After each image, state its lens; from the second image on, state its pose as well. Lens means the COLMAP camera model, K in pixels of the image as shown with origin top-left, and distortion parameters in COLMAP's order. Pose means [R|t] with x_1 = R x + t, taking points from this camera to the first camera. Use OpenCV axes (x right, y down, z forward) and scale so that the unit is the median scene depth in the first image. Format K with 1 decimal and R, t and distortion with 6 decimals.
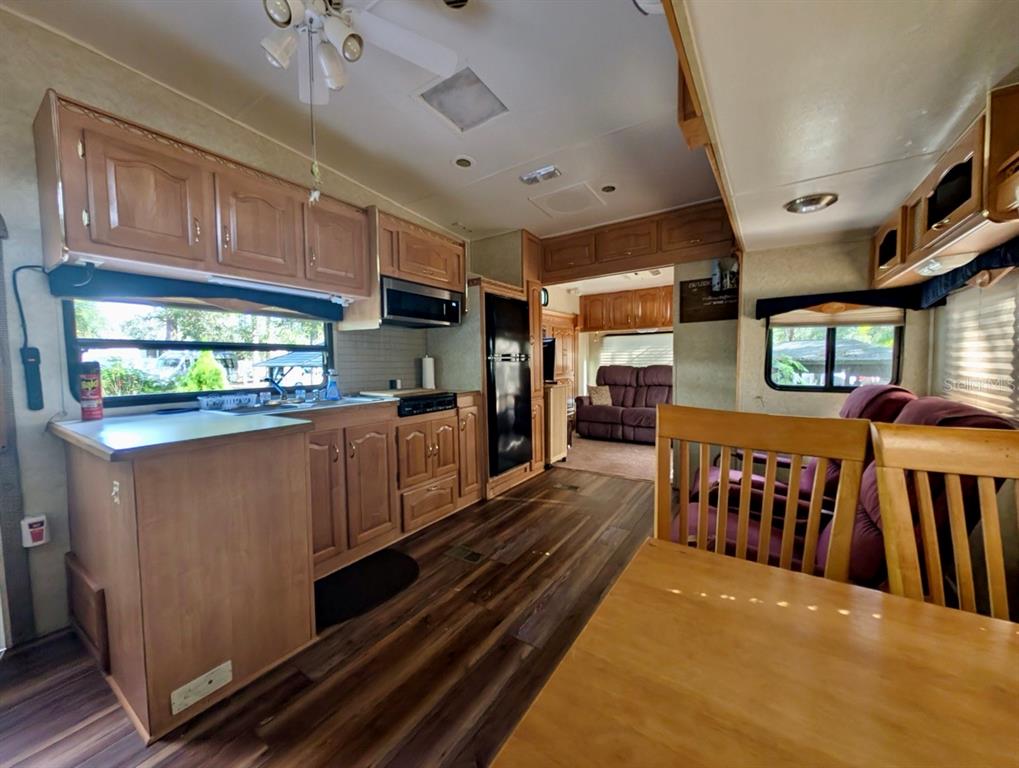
lens RADIAL K [[380.7, 0, 509.1], [0, 380.7, 386.4], [0, 0, 1]] dist [-0.021534, 0.005465]
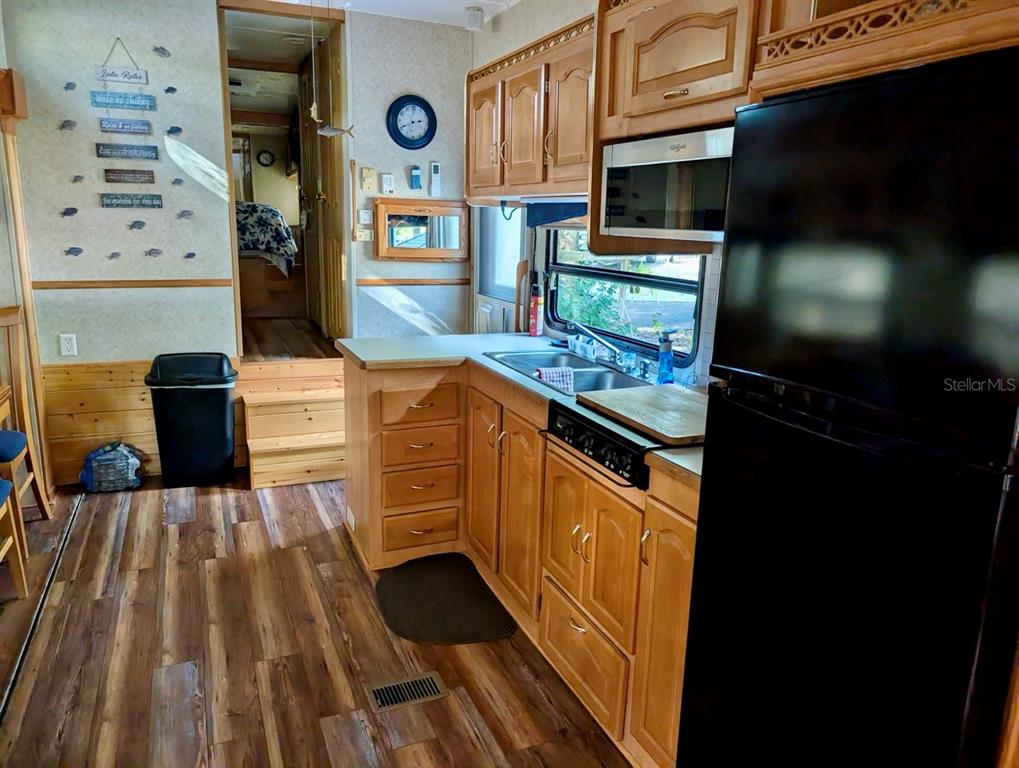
lens RADIAL K [[731.6, 0, 505.1], [0, 731.6, 389.9], [0, 0, 1]] dist [0.041691, -0.028787]
pose [[-0.544321, 0.191136, -0.816812, 0.670245], [-0.072759, 0.959271, 0.272957, -0.301175], [0.835716, 0.208007, -0.508244, 1.797391]]
